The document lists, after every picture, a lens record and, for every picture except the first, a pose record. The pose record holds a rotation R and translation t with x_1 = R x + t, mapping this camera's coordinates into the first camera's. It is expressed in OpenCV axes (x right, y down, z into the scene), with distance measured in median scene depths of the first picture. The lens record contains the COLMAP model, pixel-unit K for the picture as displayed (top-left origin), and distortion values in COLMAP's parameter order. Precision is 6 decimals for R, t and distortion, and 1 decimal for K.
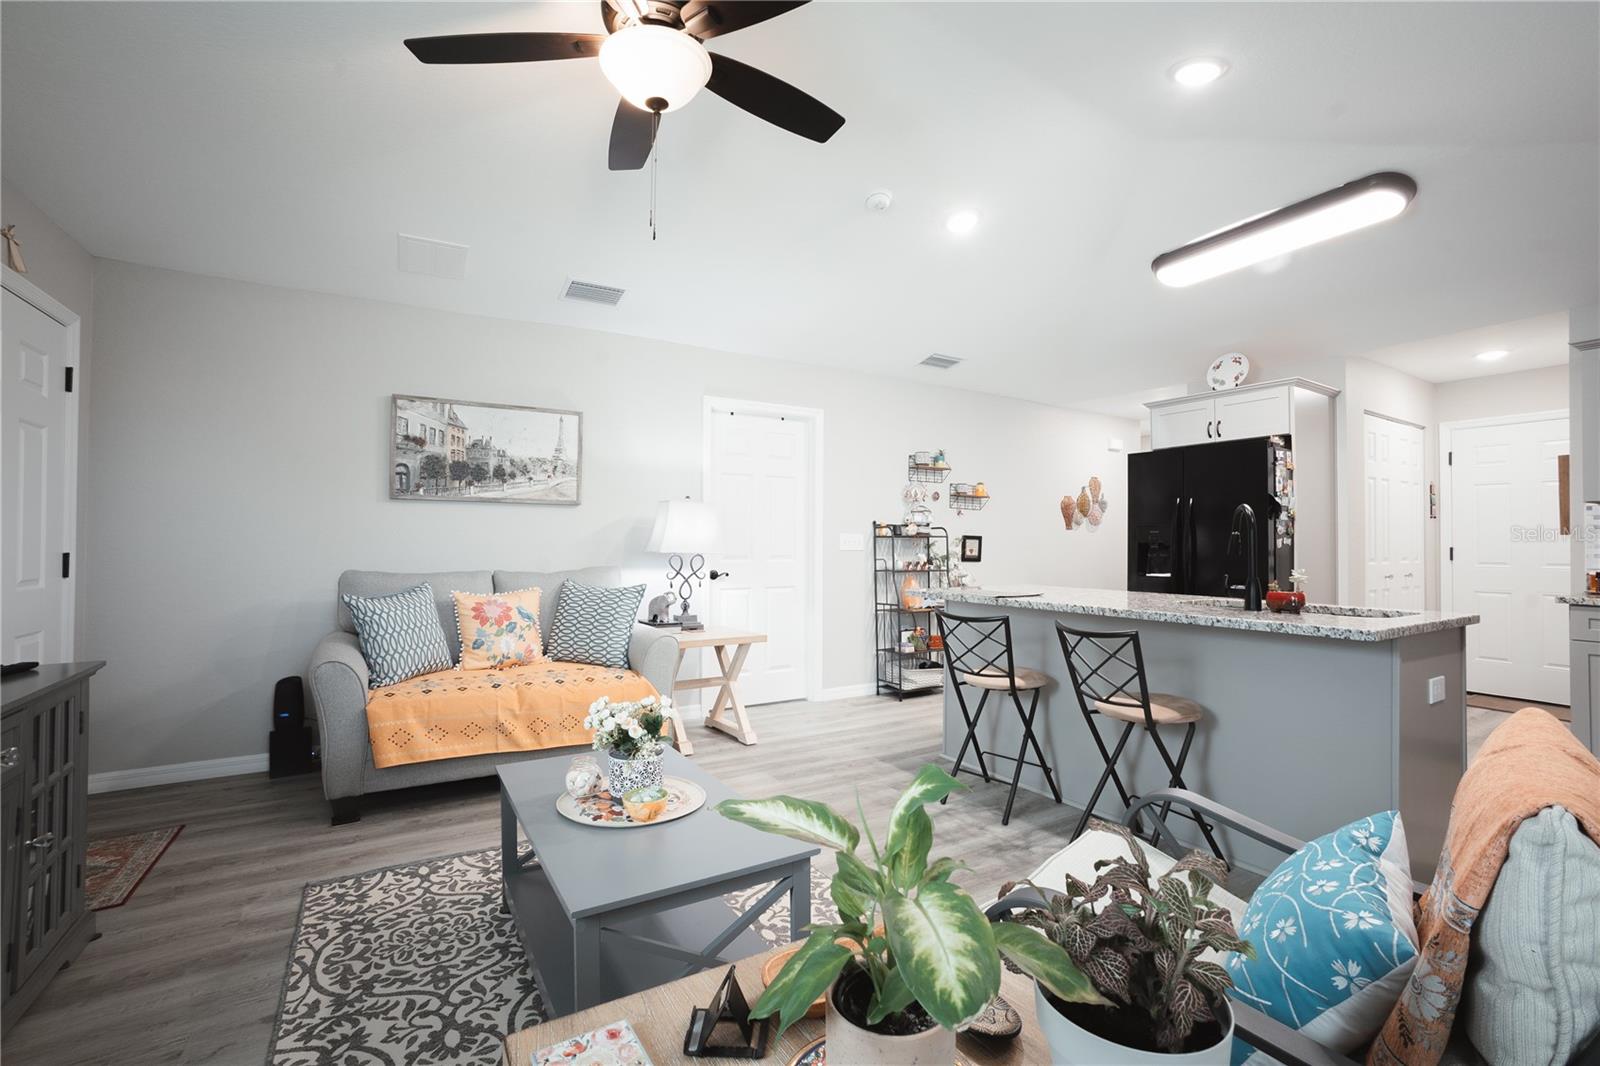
lens RADIAL K [[698.4, 0, 800.0], [0, 698.4, 533.0], [0, 0, 1]] dist [-0.073947, 0.033938]
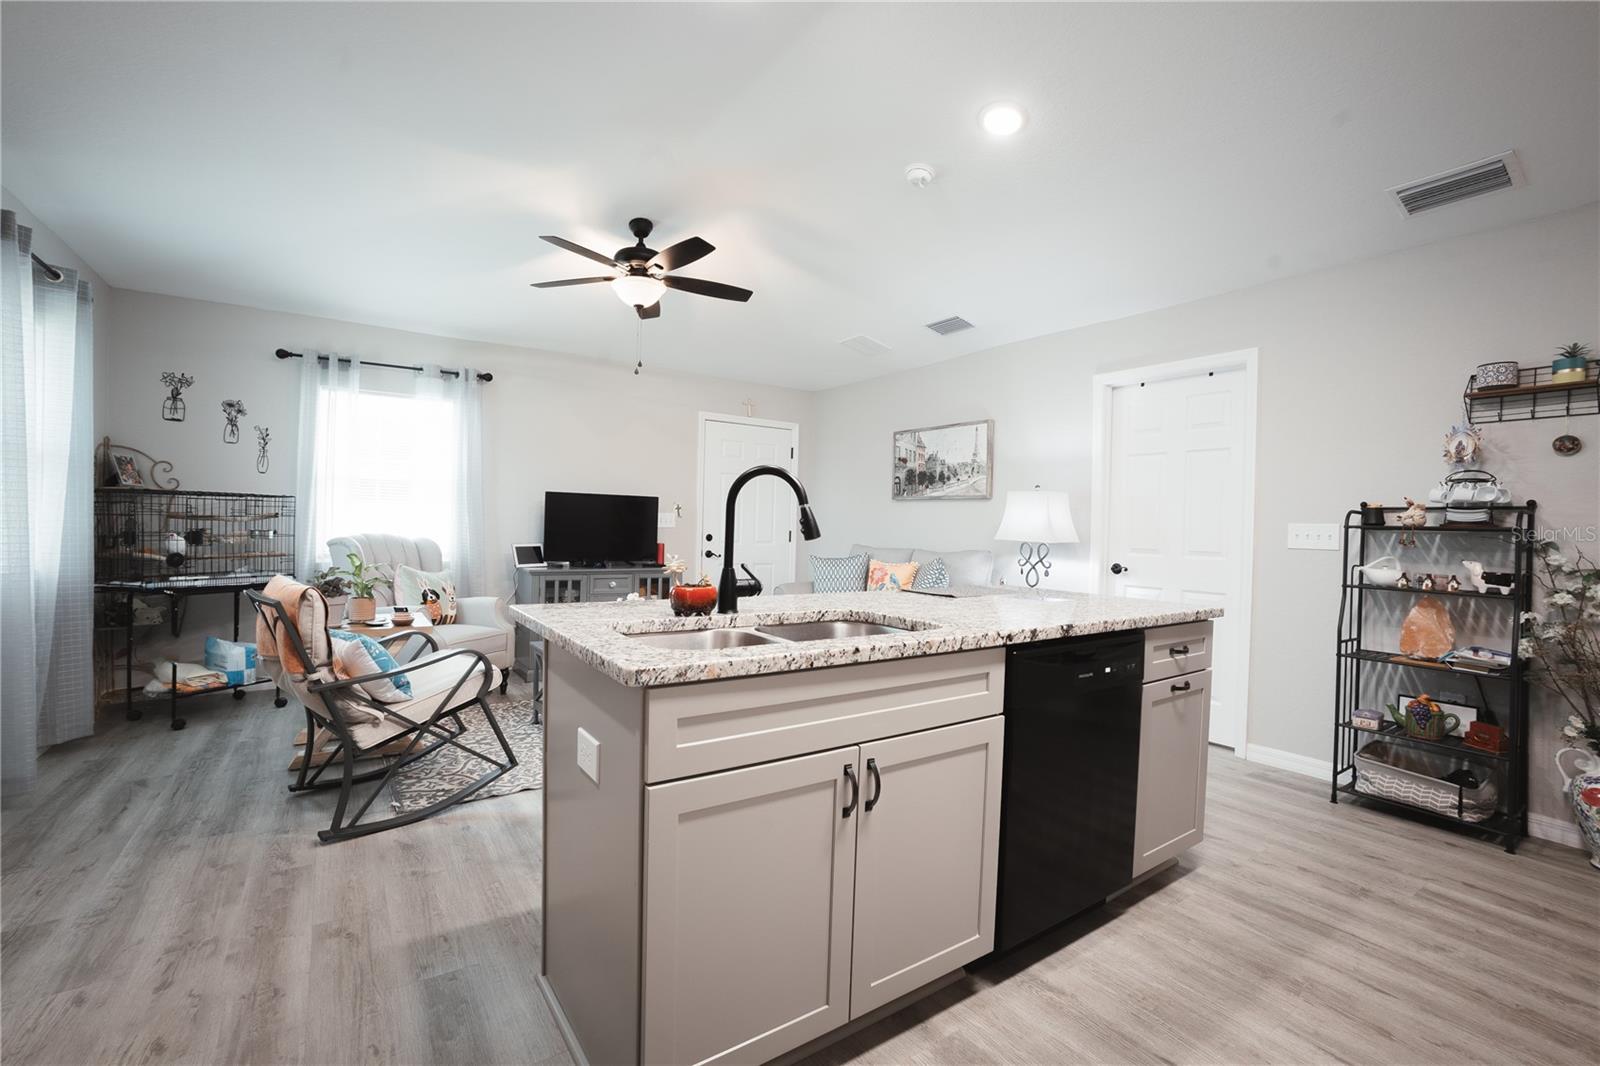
lens RADIAL K [[698.4, 0, 800.0], [0, 698.4, 533.0], [0, 0, 1]] dist [-0.073947, 0.033938]
pose [[0.056212, 0.007752, -0.998389, 0.897682], [-0.012233, 0.999900, 0.007075, 0.014860], [0.998344, 0.011815, 0.056301, 0.652594]]
